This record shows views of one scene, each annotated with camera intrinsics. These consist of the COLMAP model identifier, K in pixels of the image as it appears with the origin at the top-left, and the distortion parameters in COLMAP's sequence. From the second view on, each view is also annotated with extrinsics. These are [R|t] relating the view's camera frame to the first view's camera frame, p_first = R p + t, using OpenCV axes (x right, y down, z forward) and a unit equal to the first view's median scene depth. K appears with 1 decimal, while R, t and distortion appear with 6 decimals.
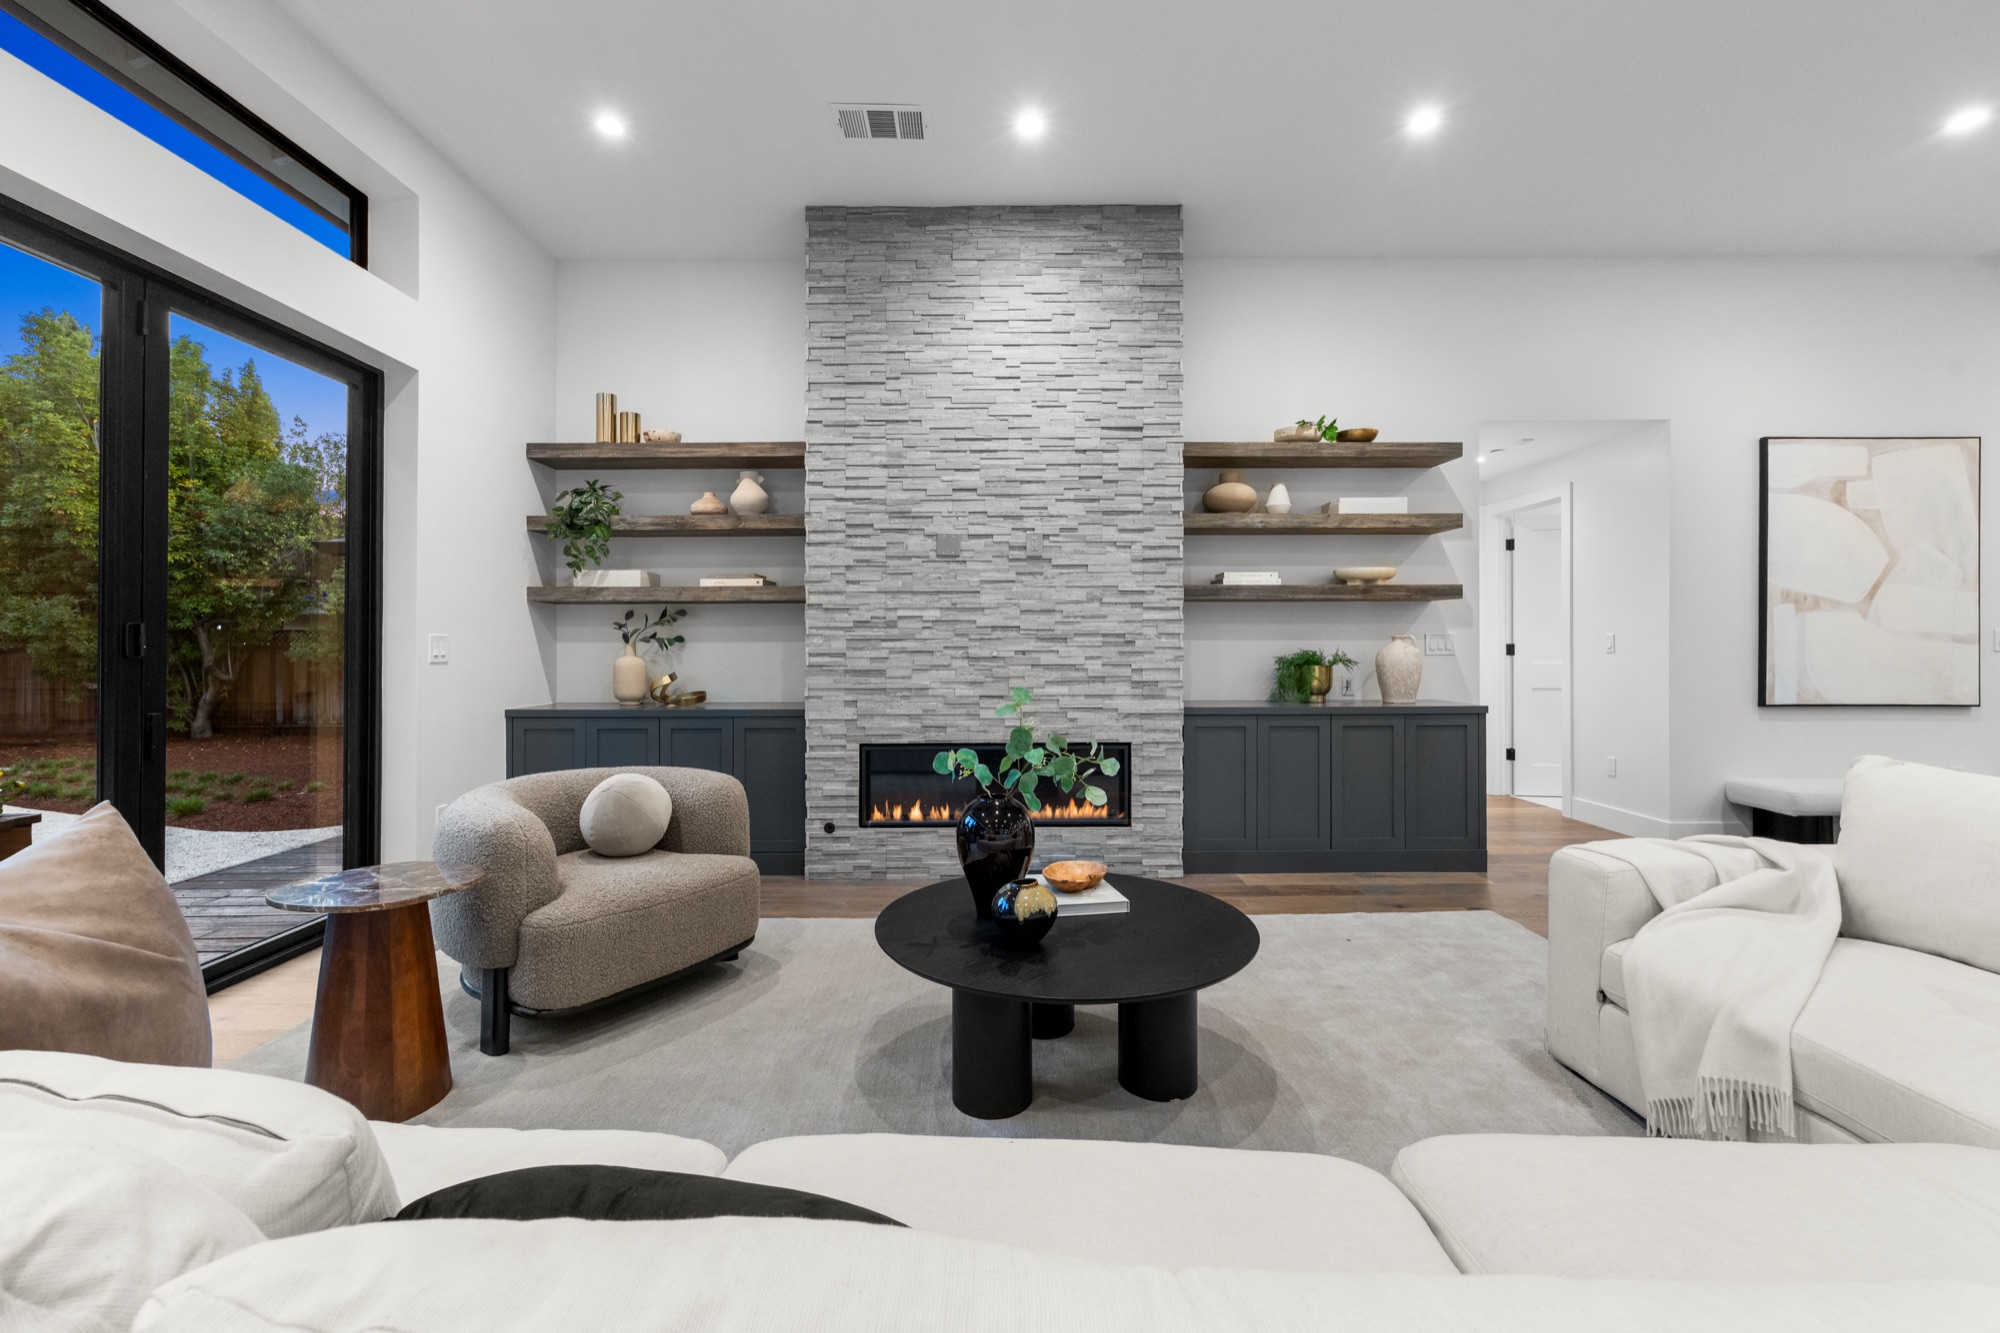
lens RADIAL K [[816.4, 0, 999.2], [0, 816.4, 650.7], [0, 0, 1]] dist [-0.000391, 0.000372]
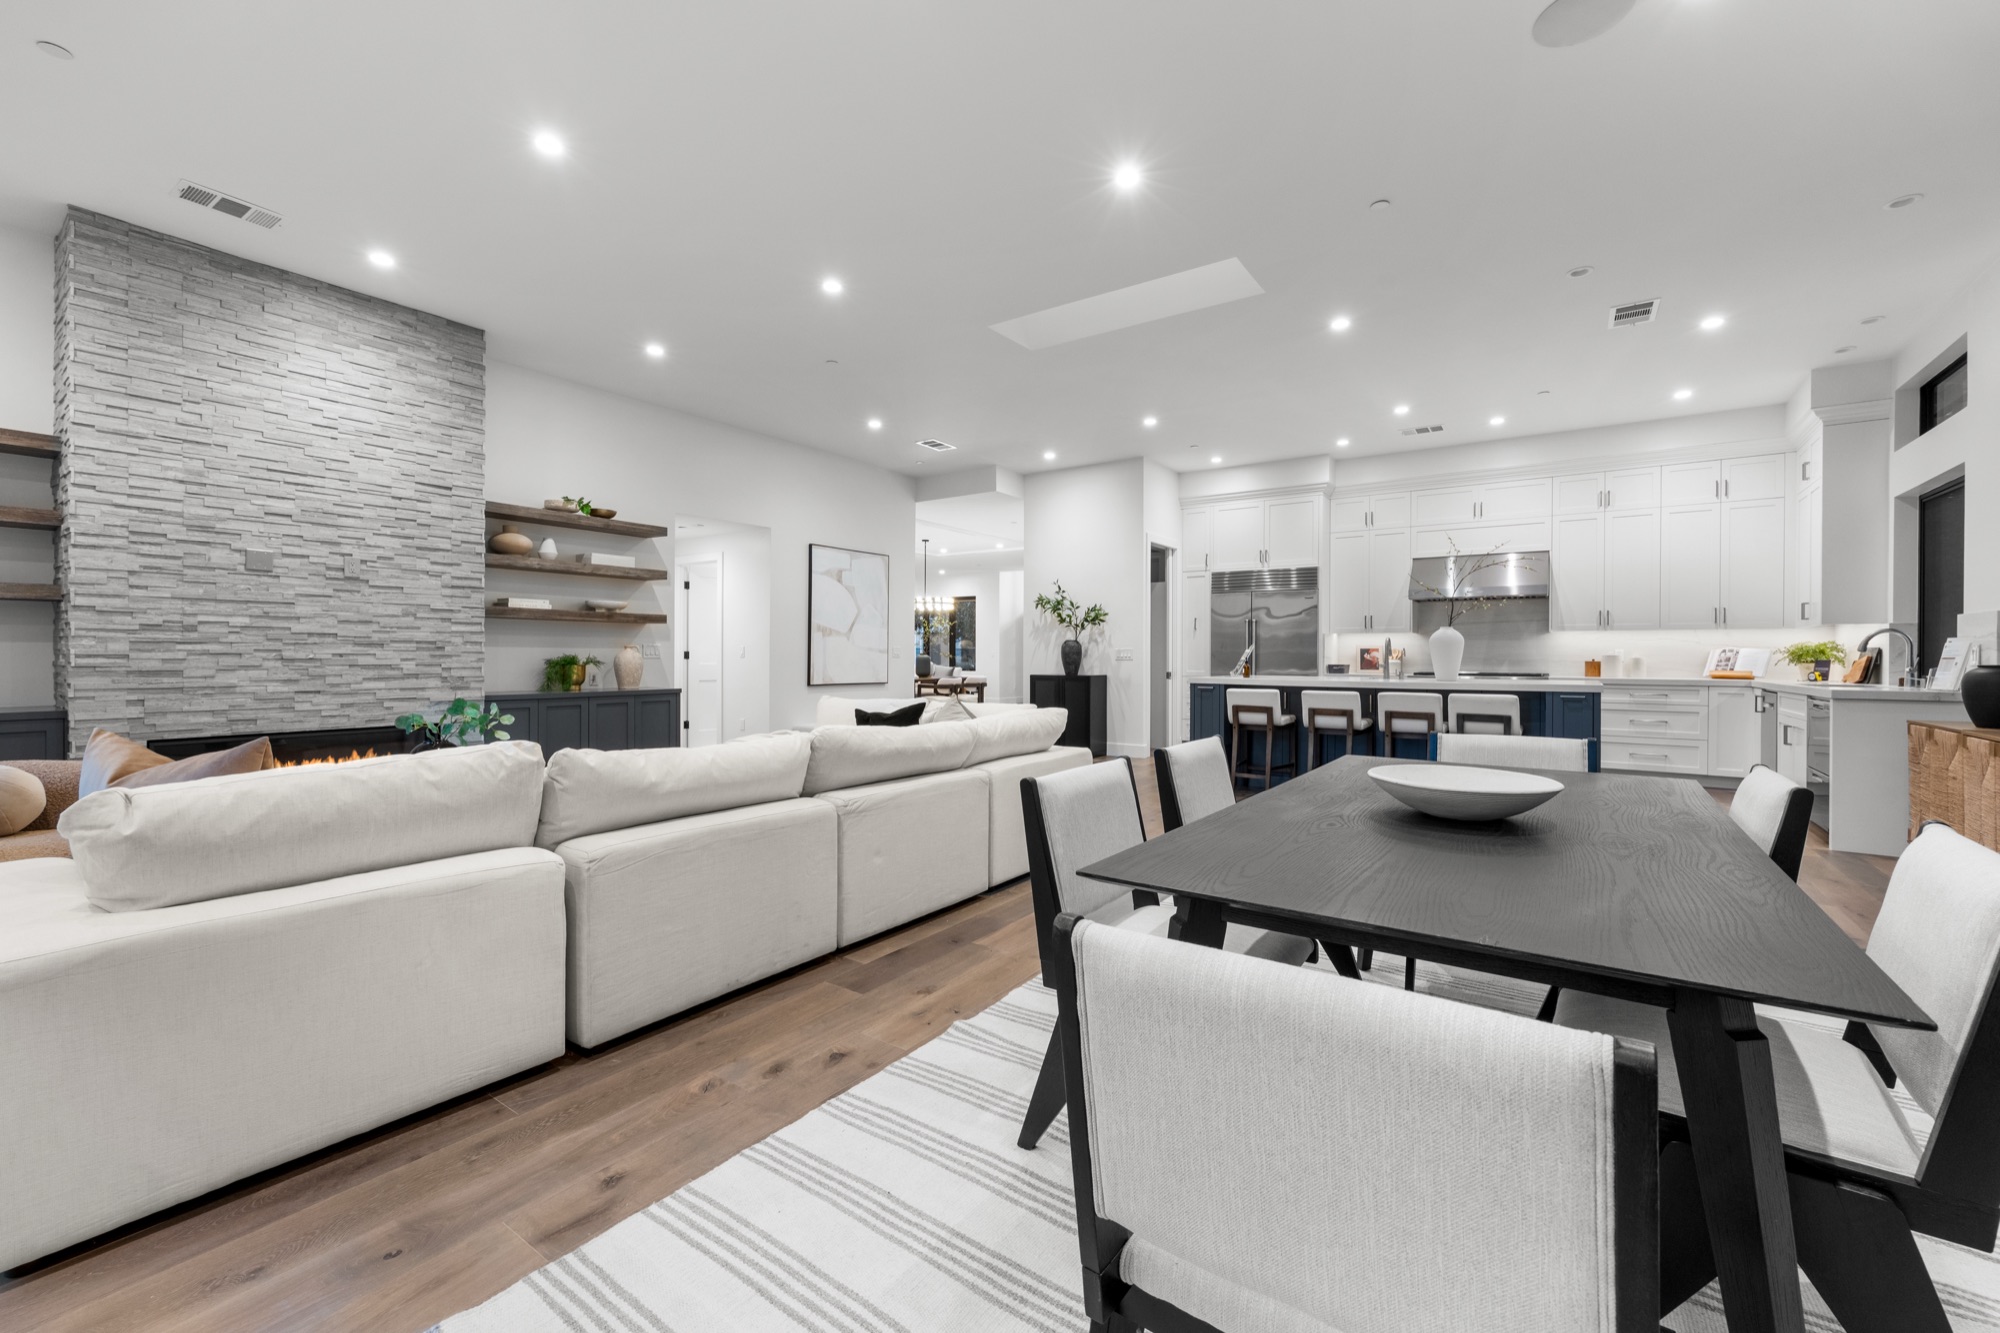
lens RADIAL K [[816.4, 0, 999.0], [0, 816.4, 658.3], [0, 0, 1]] dist [-0.000391, 0.000372]
pose [[0.579347, 0.003093, 0.815075, -0.392888], [-0.009597, 0.999949, 0.003027, -0.006222], [-0.815024, -0.009576, 0.579348, -0.508087]]
